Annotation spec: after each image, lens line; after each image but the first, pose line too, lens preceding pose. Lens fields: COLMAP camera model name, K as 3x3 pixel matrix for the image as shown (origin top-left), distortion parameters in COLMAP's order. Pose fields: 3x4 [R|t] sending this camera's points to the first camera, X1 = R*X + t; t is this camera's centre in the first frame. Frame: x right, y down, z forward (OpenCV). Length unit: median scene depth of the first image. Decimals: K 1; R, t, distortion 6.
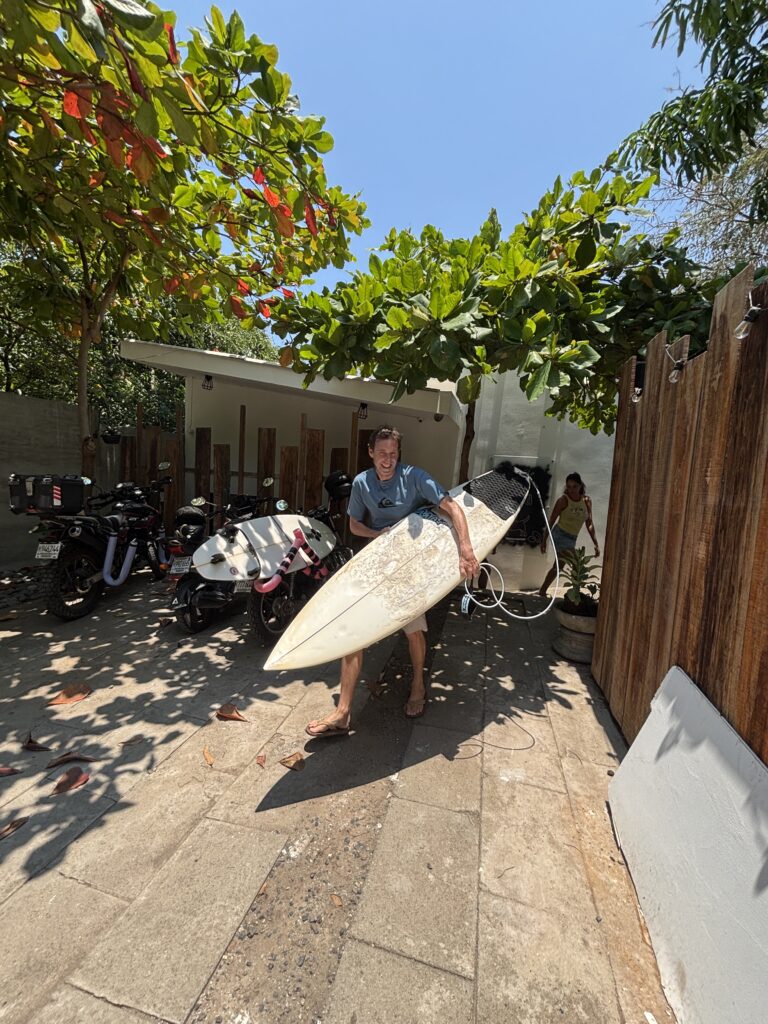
lens RADIAL K [[421.8, 0, 370.7], [0, 421.8, 511.9], [0, 0, 1]] dist [0.000802, -0.000132]
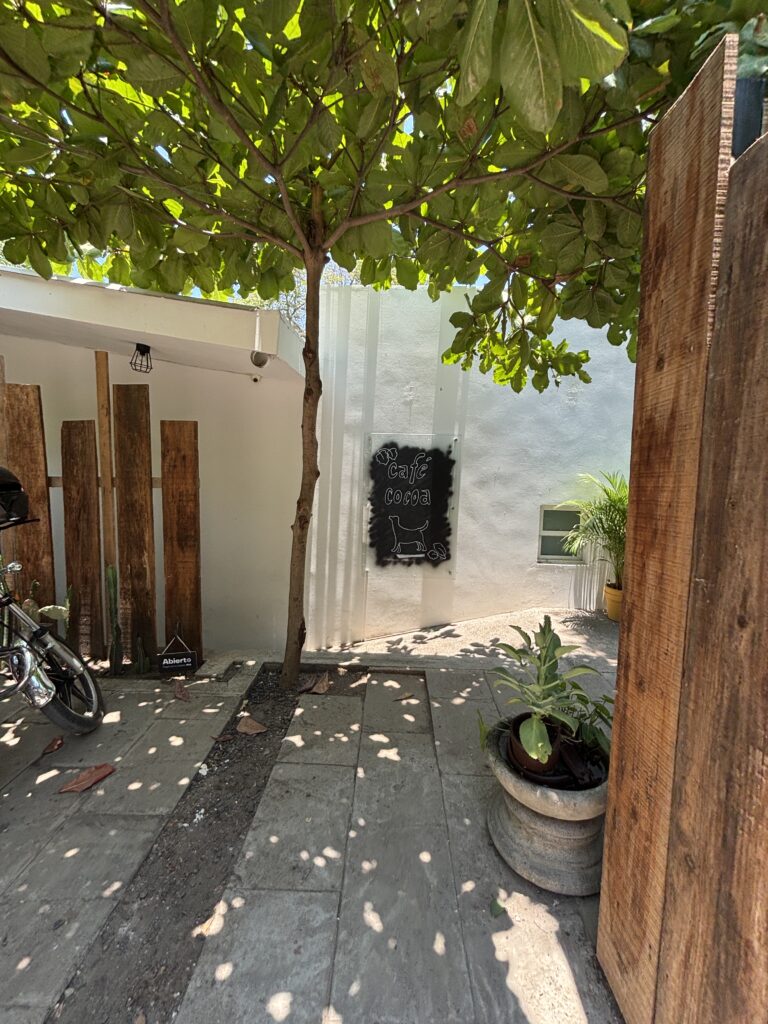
lens RADIAL K [[421.0, 0, 384.0], [0, 421.0, 512.0], [0, 0, 1]] dist [0.000328, -0.000094]
pose [[0.966614, -0.061466, 0.248755, 0.177538], [0.057773, 0.998084, 0.022130, -0.032240], [-0.249638, -0.007020, 0.968314, 0.457121]]
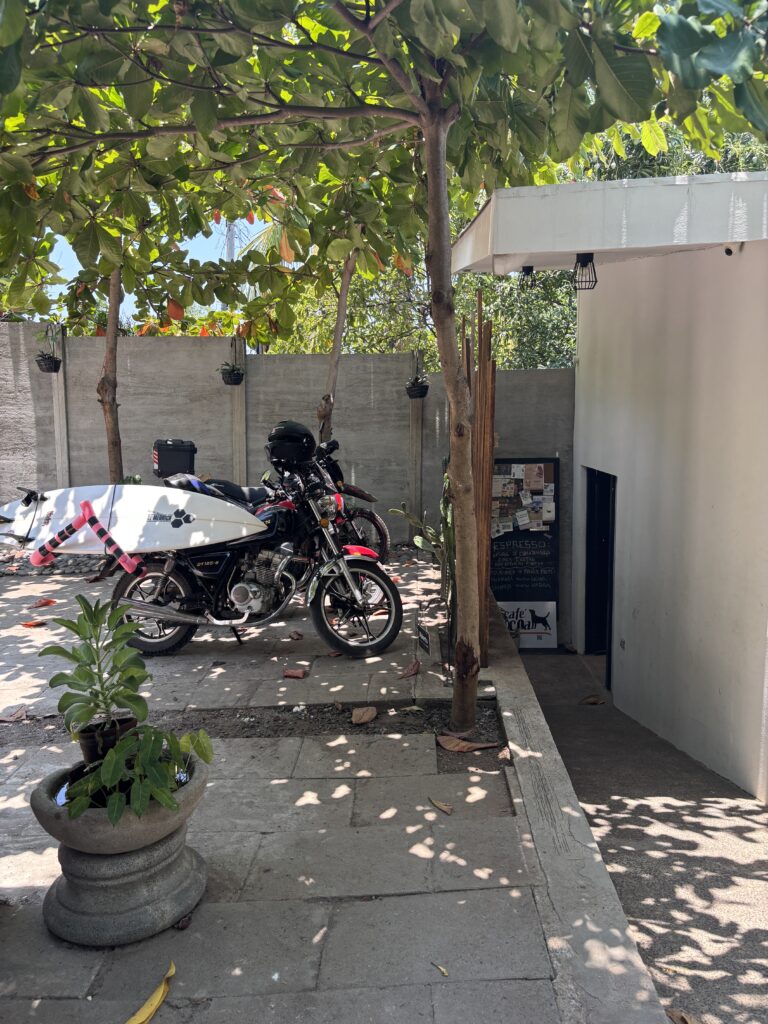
lens RADIAL K [[777.9, 0, 384.0], [0, 777.9, 512.0], [0, 0, 1]] dist [0.003966, 0.000505]
pose [[0.227371, 0.068742, -0.971379, 0.893428], [-0.061892, 0.996509, 0.056034, -0.036104], [0.971839, 0.047381, 0.230832, 0.791599]]
